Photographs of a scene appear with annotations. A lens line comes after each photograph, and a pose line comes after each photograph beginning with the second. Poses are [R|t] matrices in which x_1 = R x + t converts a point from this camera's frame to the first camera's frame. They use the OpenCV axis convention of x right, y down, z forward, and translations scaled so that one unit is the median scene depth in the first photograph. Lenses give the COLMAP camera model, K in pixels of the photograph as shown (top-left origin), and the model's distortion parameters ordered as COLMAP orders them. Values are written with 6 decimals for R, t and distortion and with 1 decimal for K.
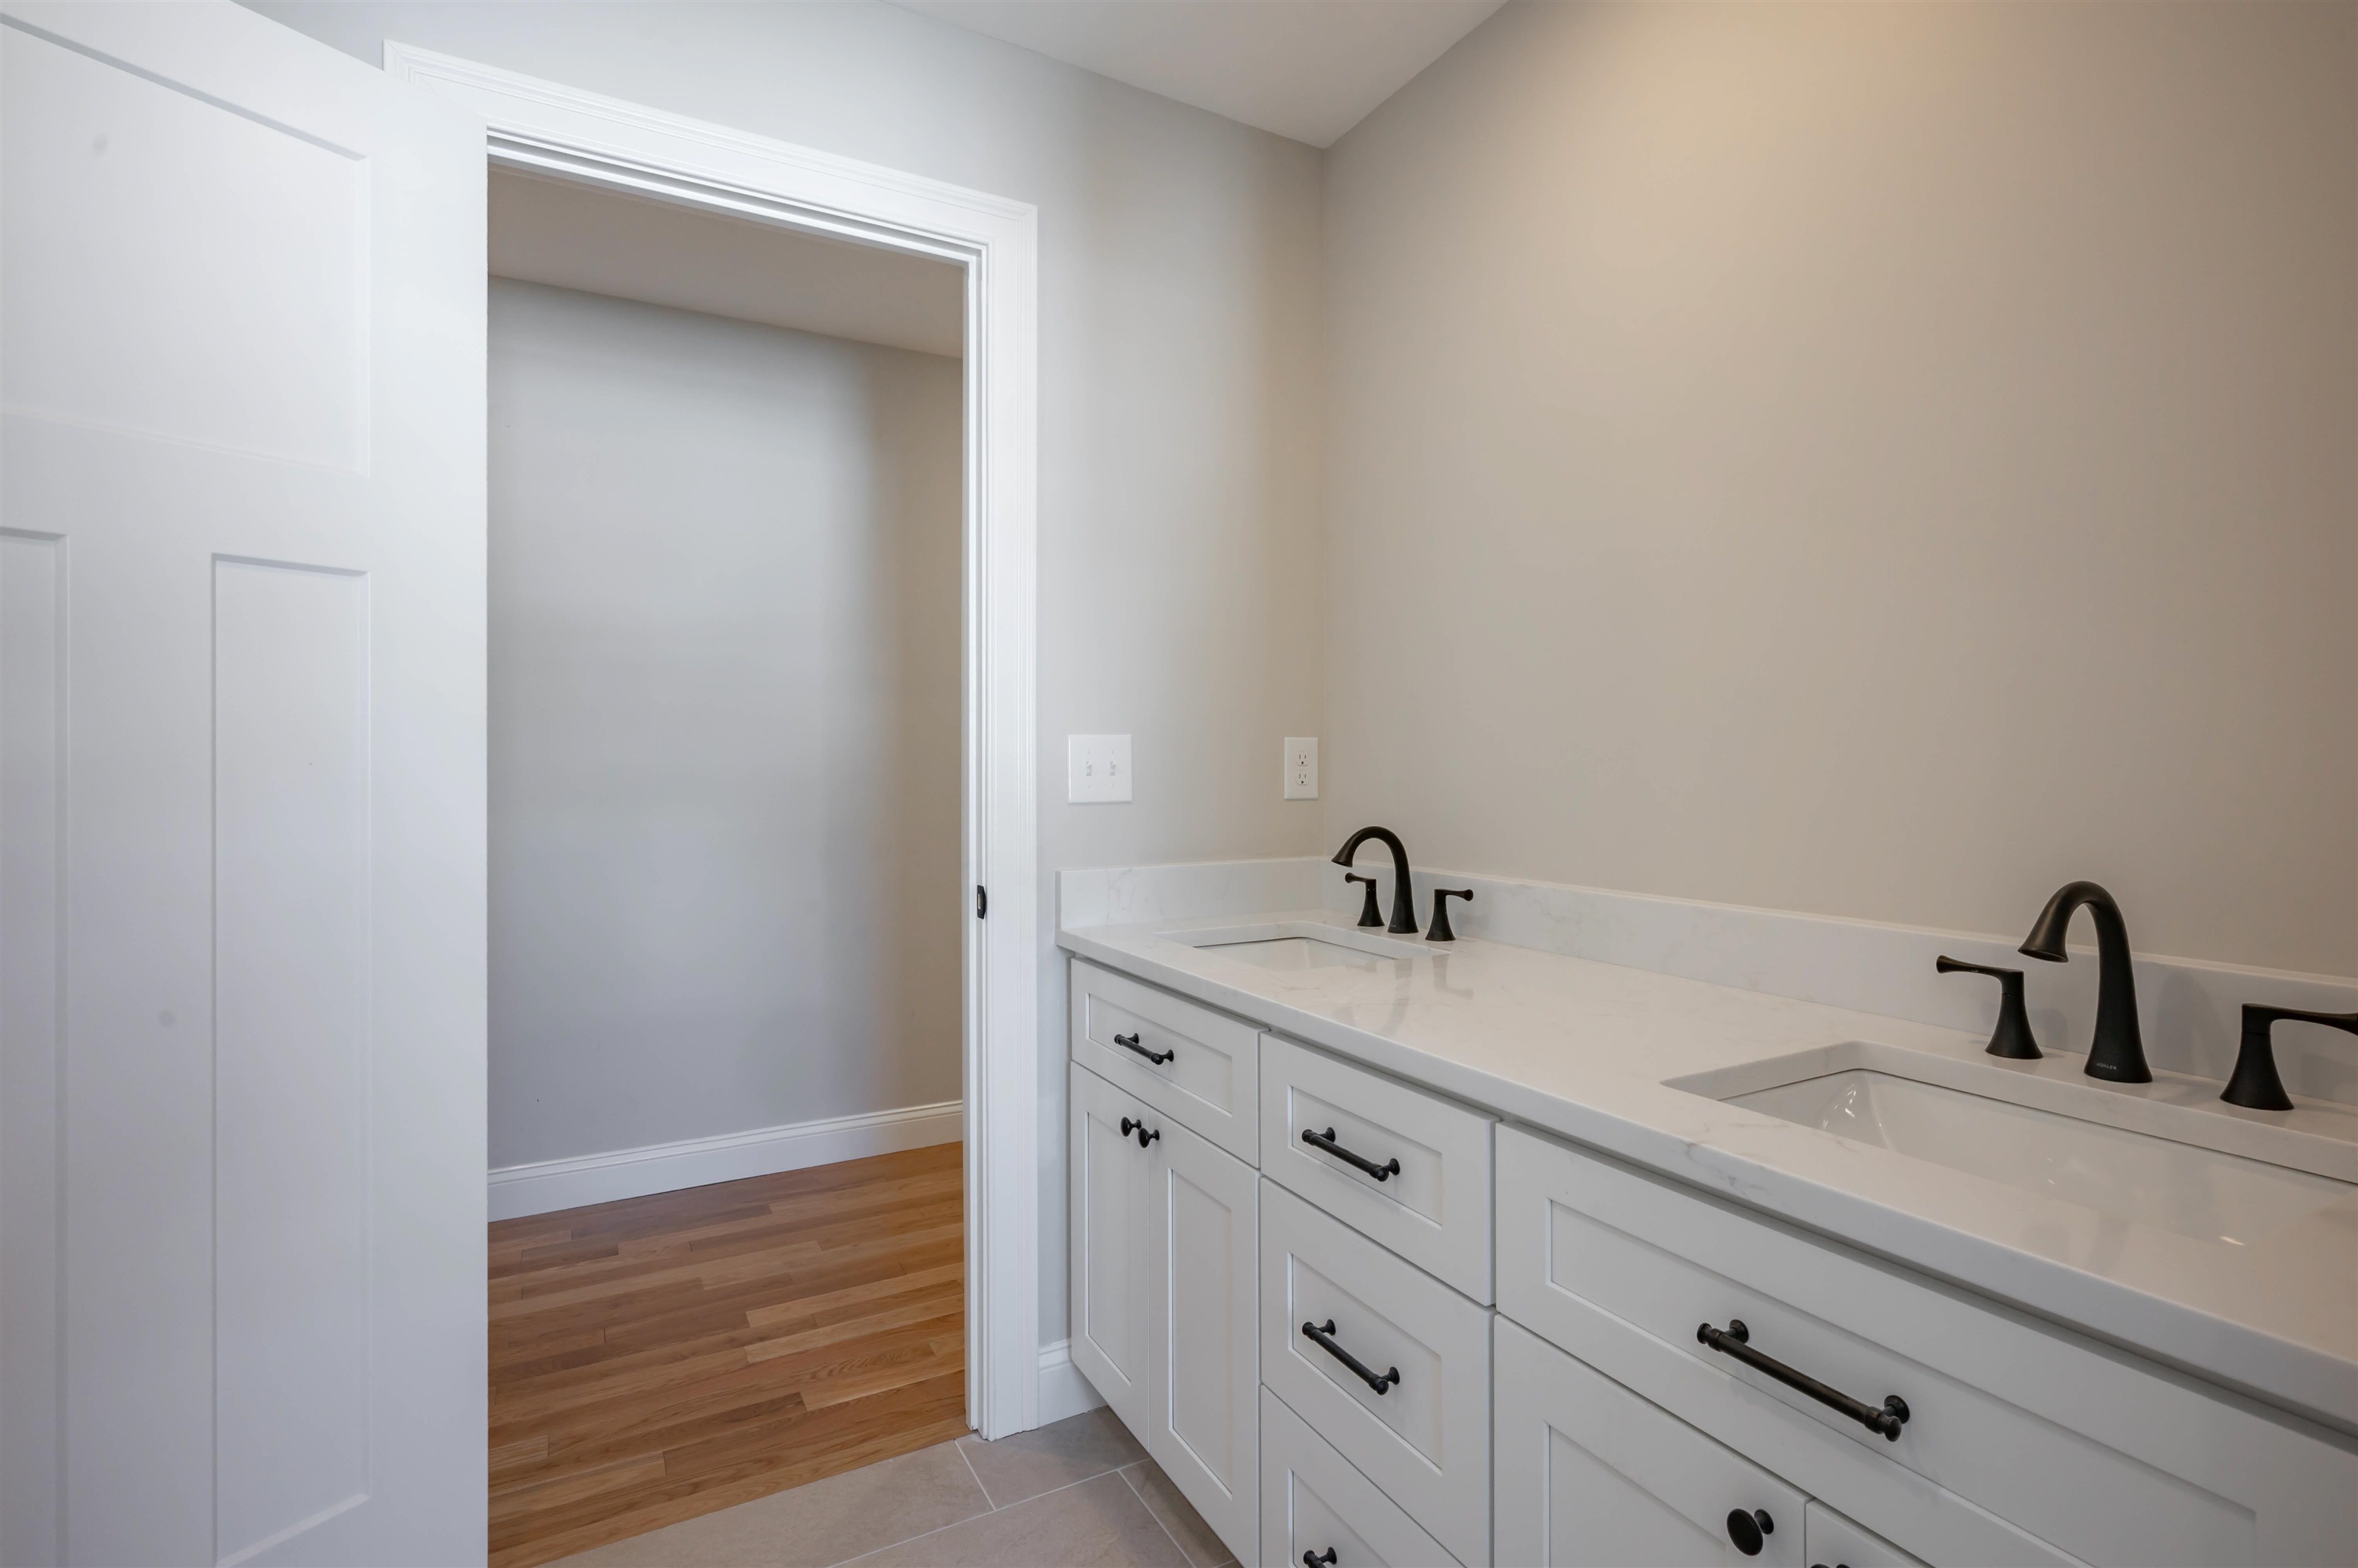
lens RADIAL K [[1157.1, 0, 1227.7], [0, 1157.1, 784.7], [0, 0, 1]] dist [0.000360, 0.000419]
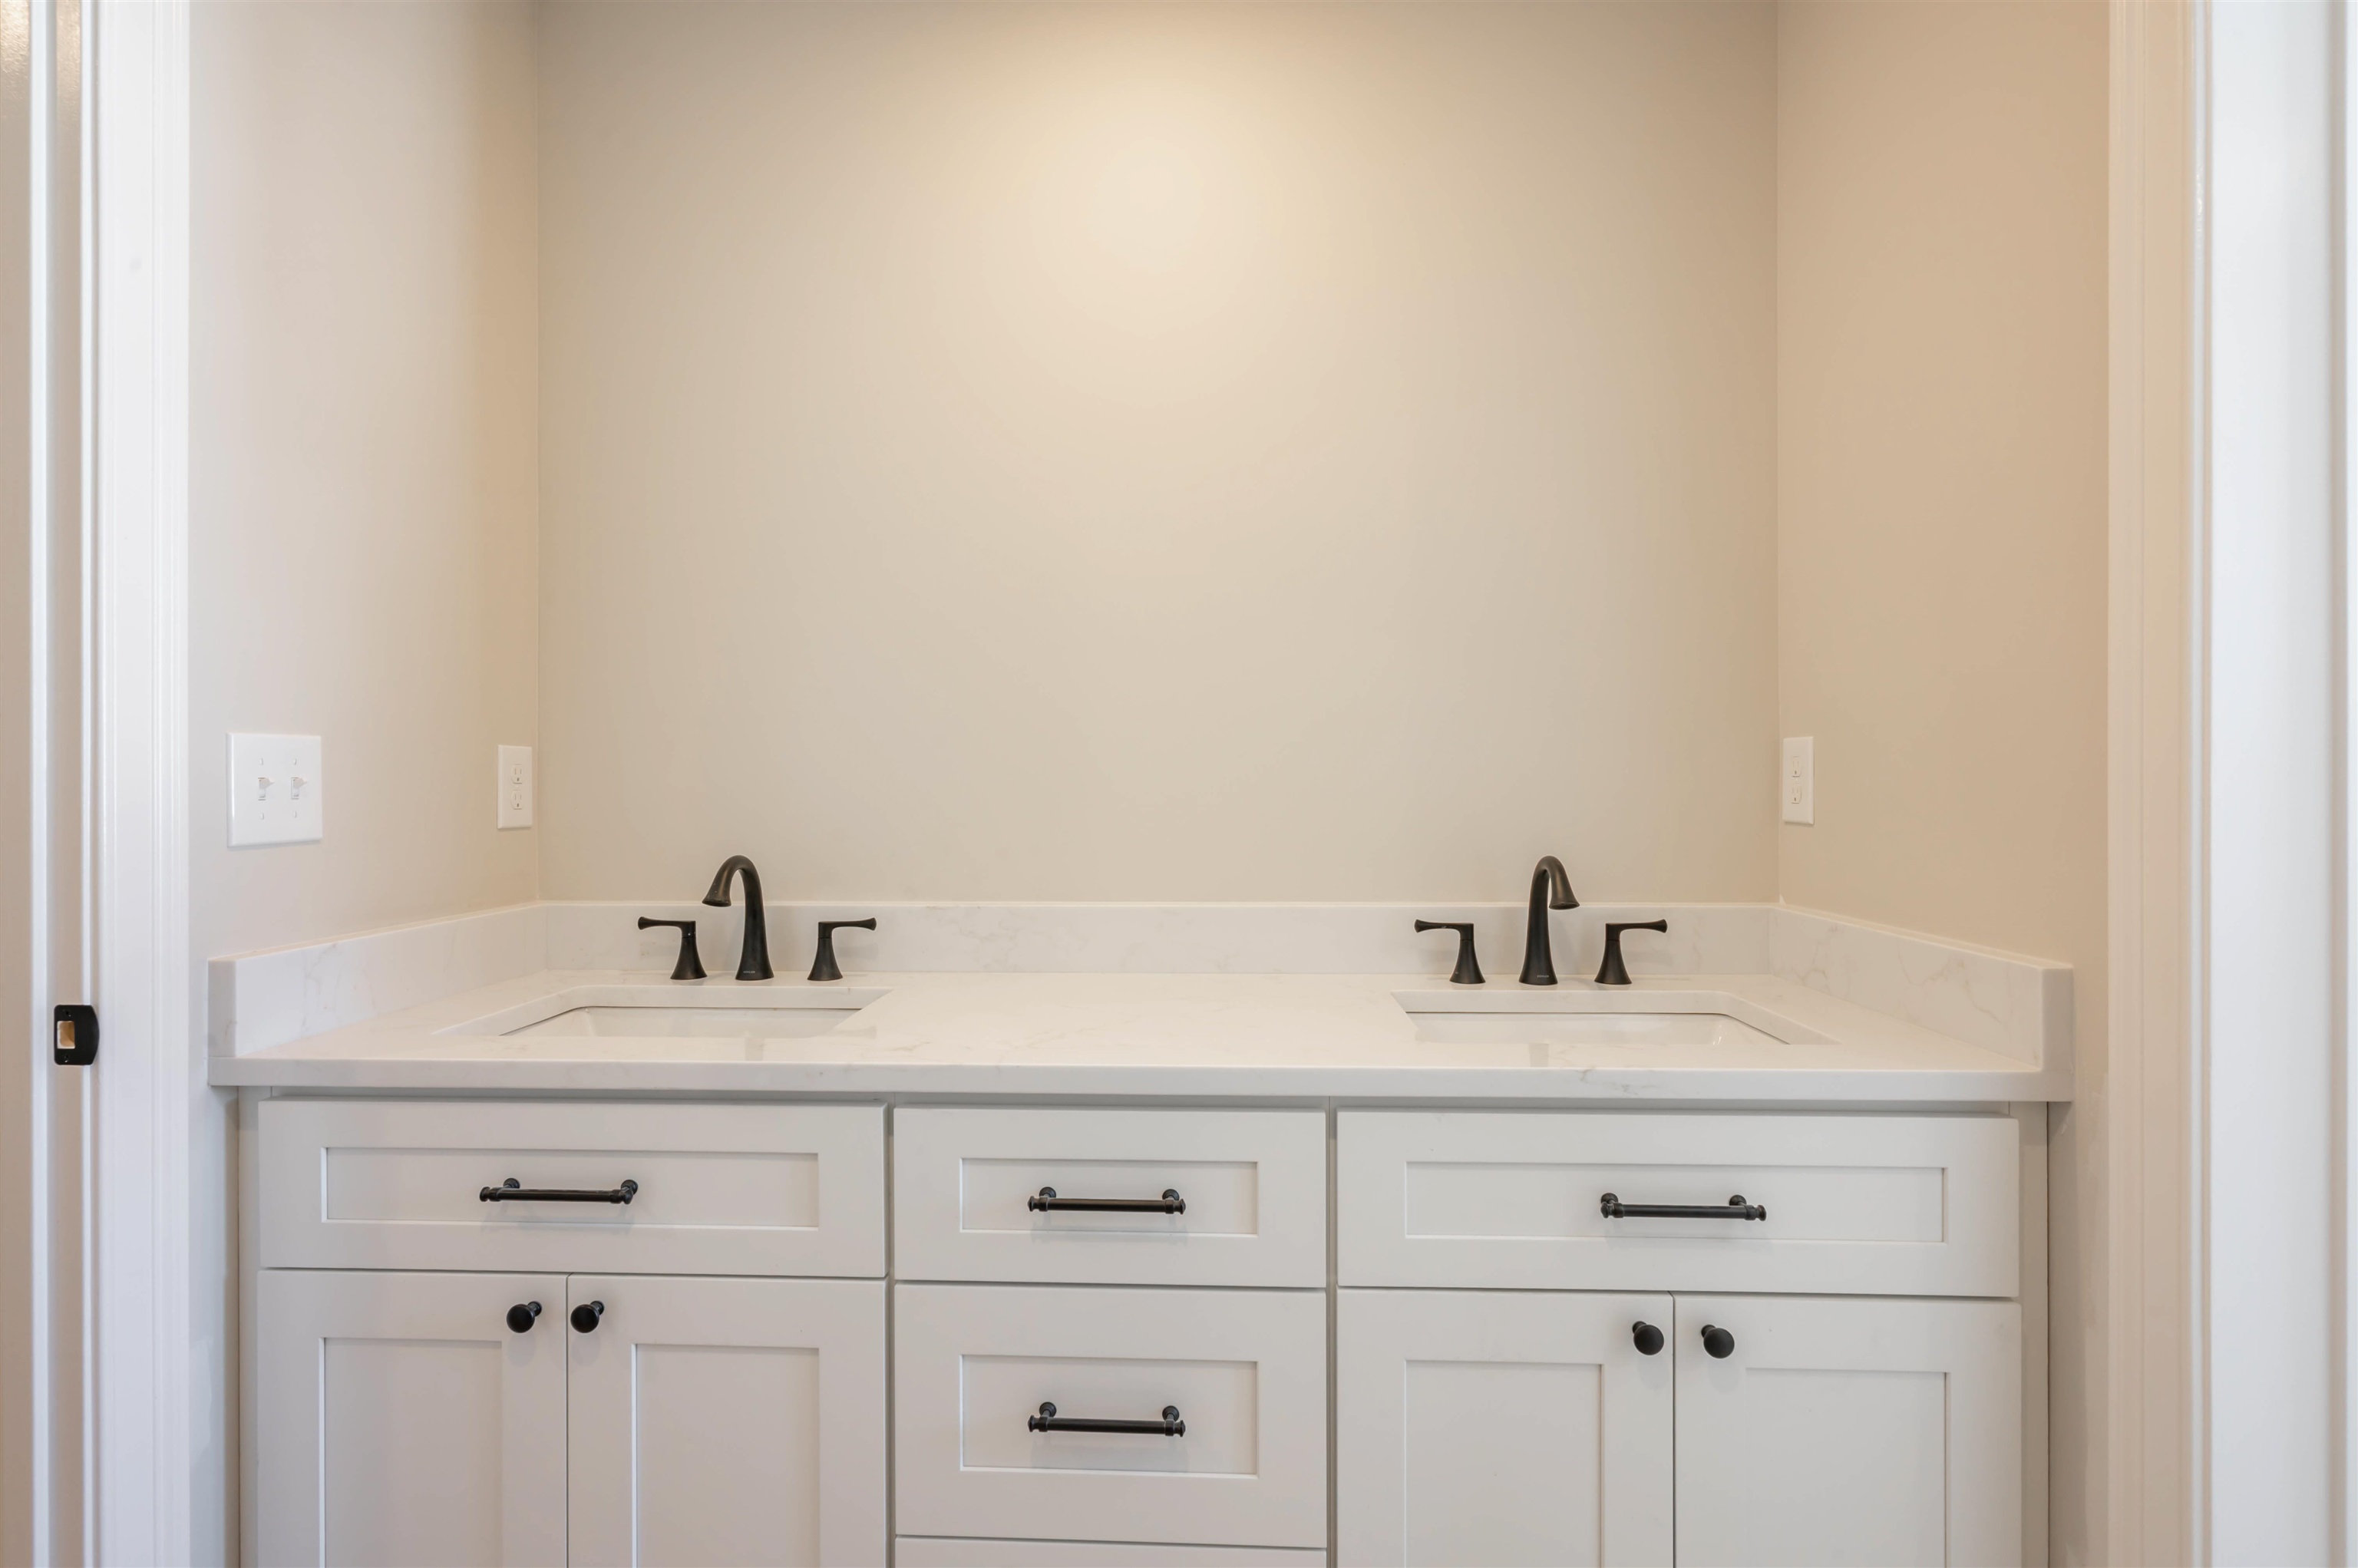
lens RADIAL K [[1096.5, 0, 1188.5], [0, 1096.5, 792.2], [0, 0, 1]] dist [-0.004097, -0.000536]
pose [[0.544118, -0.002194, 0.839006, -0.358226], [0.013813, 0.999884, -0.006343, -0.000911], [-0.838895, 0.015040, 0.544086, 0.284296]]
